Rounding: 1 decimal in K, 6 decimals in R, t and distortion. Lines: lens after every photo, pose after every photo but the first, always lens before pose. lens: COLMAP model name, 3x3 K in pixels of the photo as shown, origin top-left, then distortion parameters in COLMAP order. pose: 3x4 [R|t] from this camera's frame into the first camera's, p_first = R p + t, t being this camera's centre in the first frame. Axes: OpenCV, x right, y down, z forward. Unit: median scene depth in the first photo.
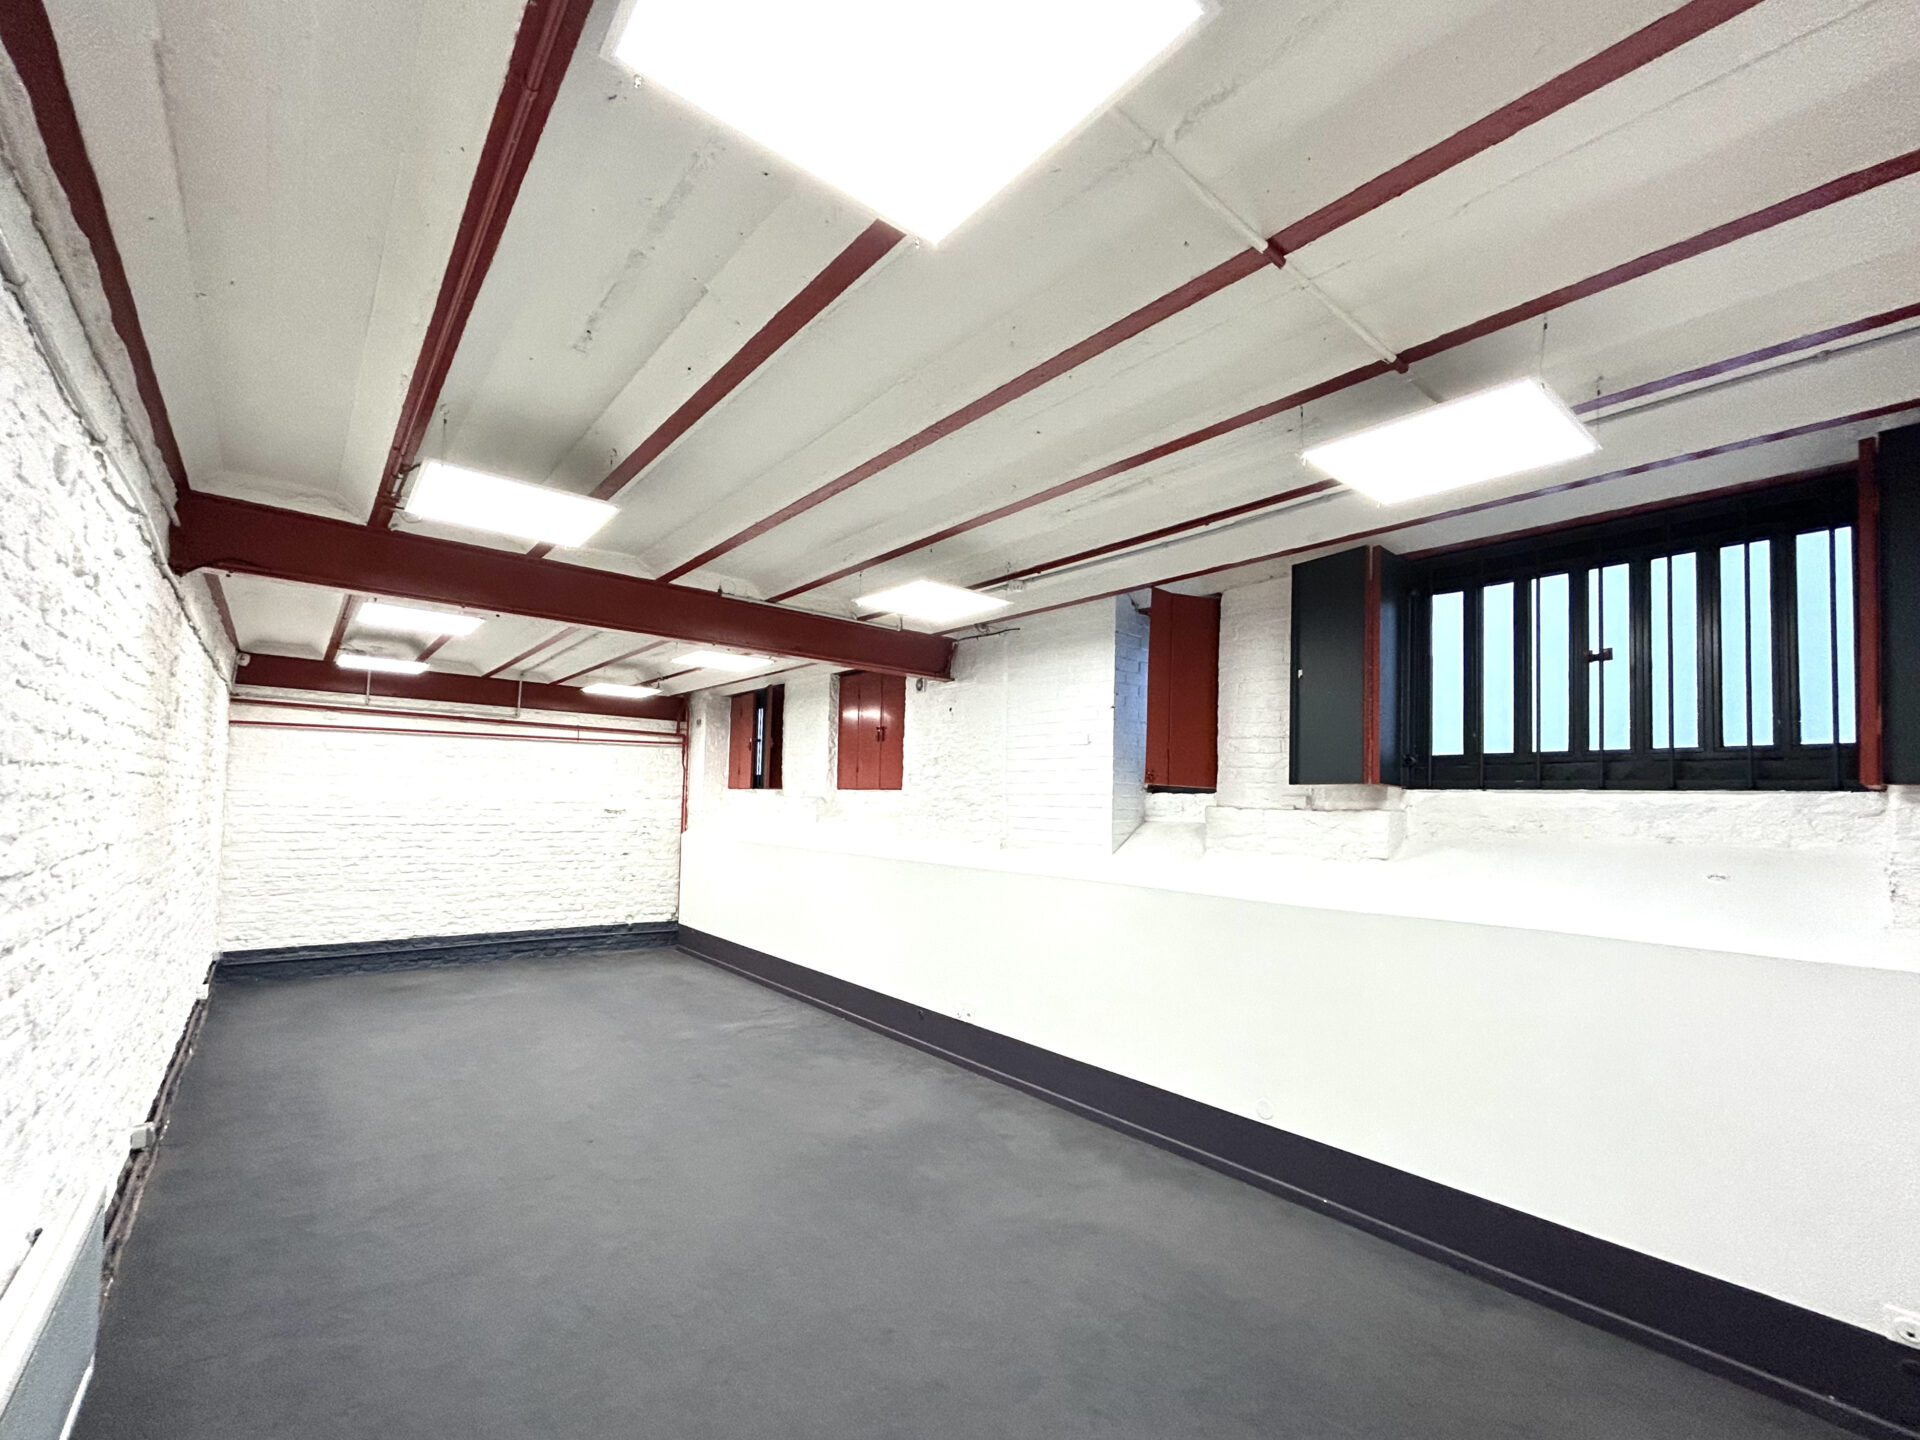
lens RADIAL K [[800.0, 0, 959.6], [0, 800.0, 719.0], [0, 0, 1]] dist [-0.004244, 0.000127]
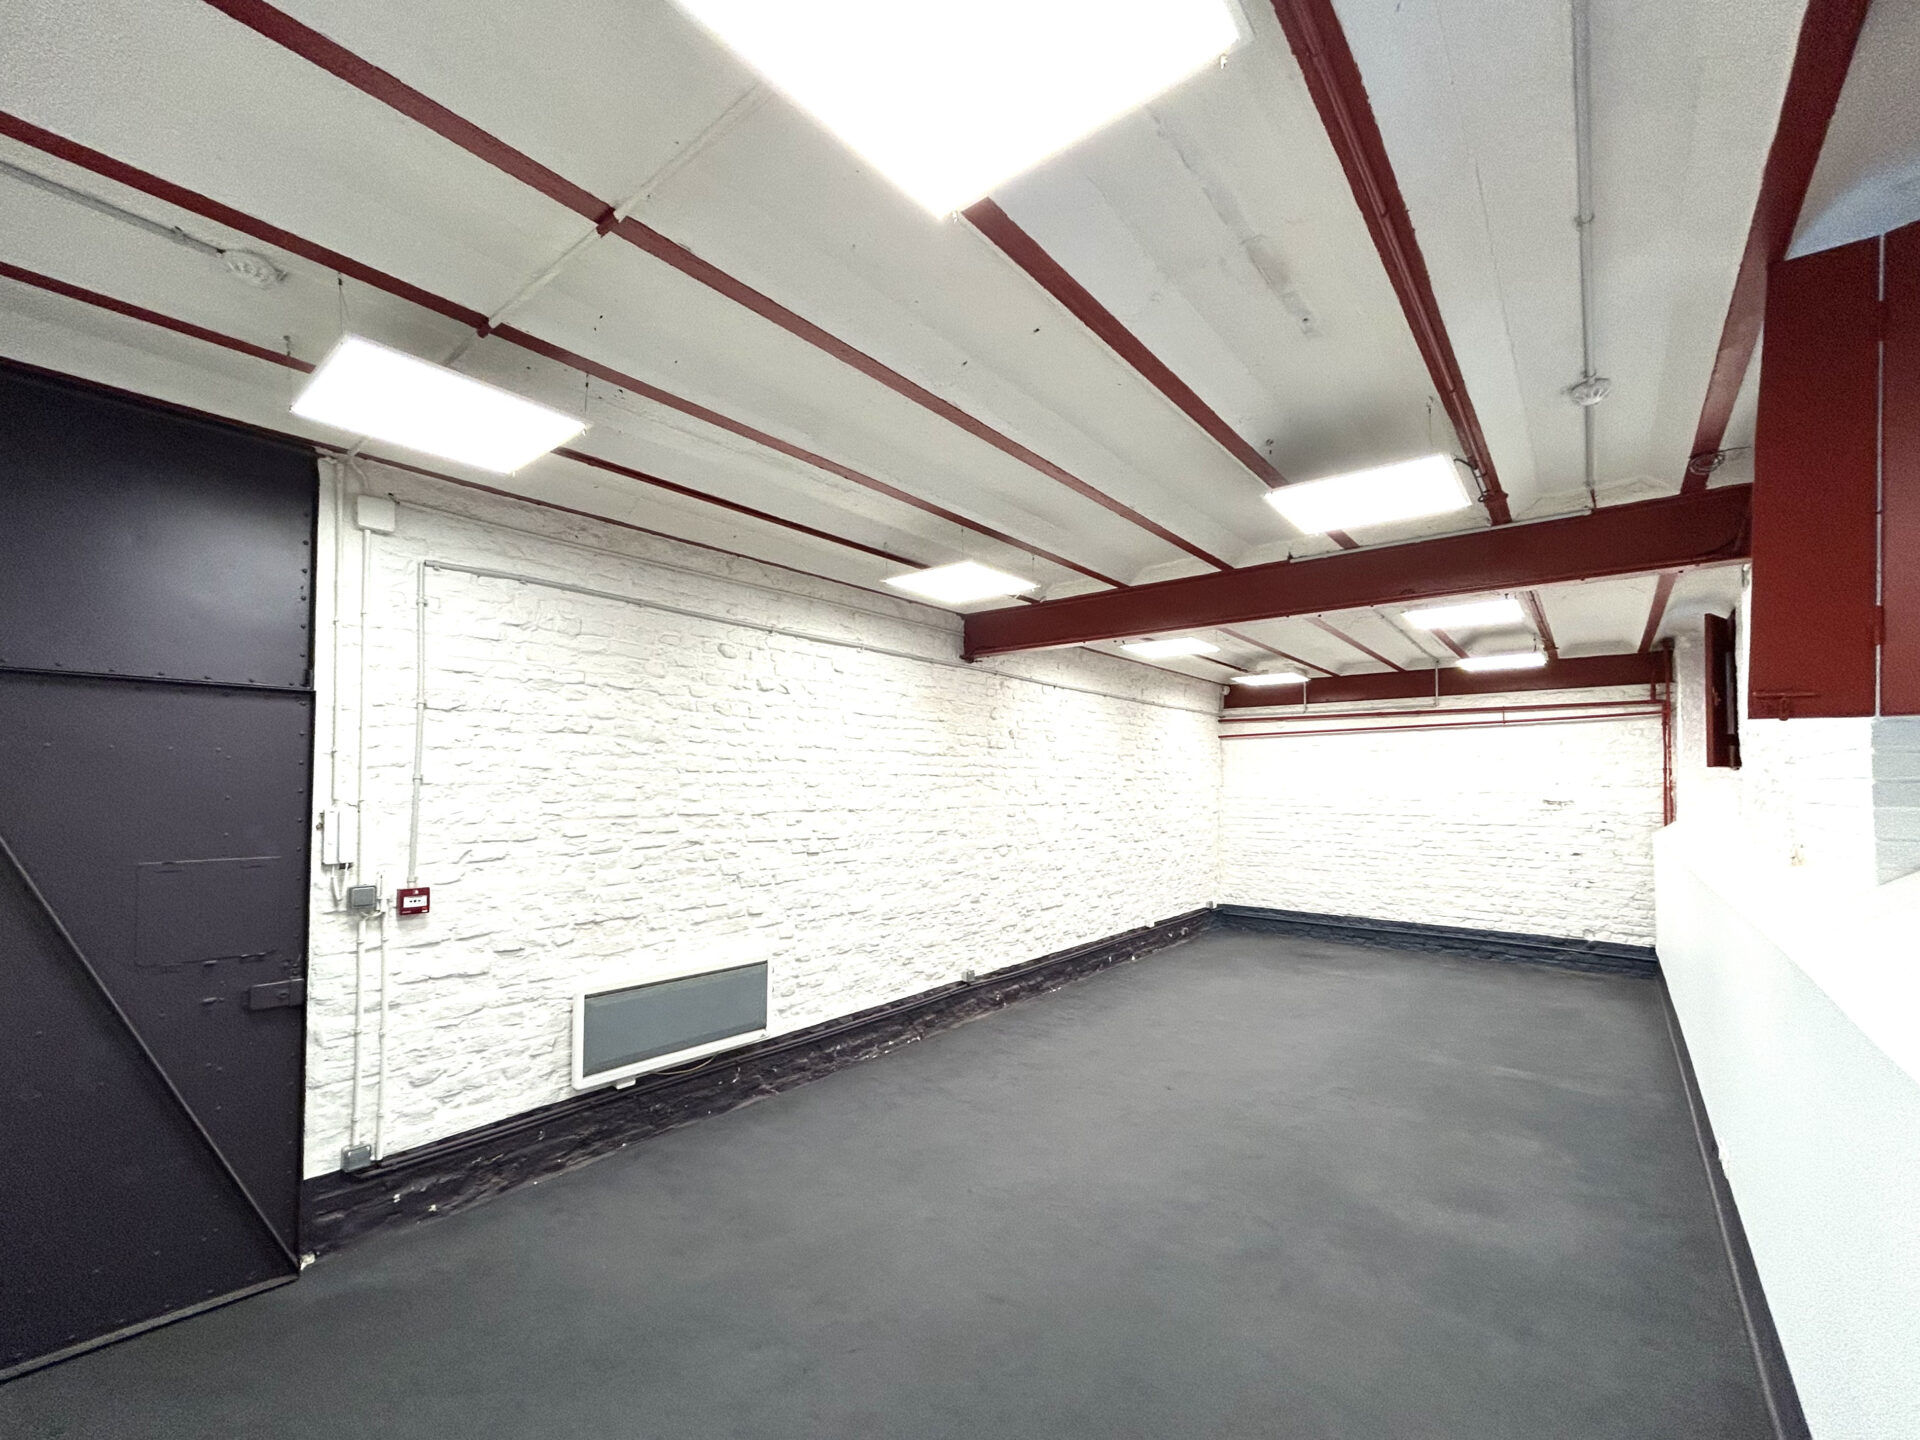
lens RADIAL K [[800.0, 0, 960.9], [0, 800.0, 722.0], [0, 0, 1]] dist [-0.004244, 0.000127]
pose [[0.192869, -0.099627, -0.976154, 0.289696], [0.105221, 0.991196, -0.080373, 0.035286], [0.975567, -0.087210, 0.201654, 0.243033]]
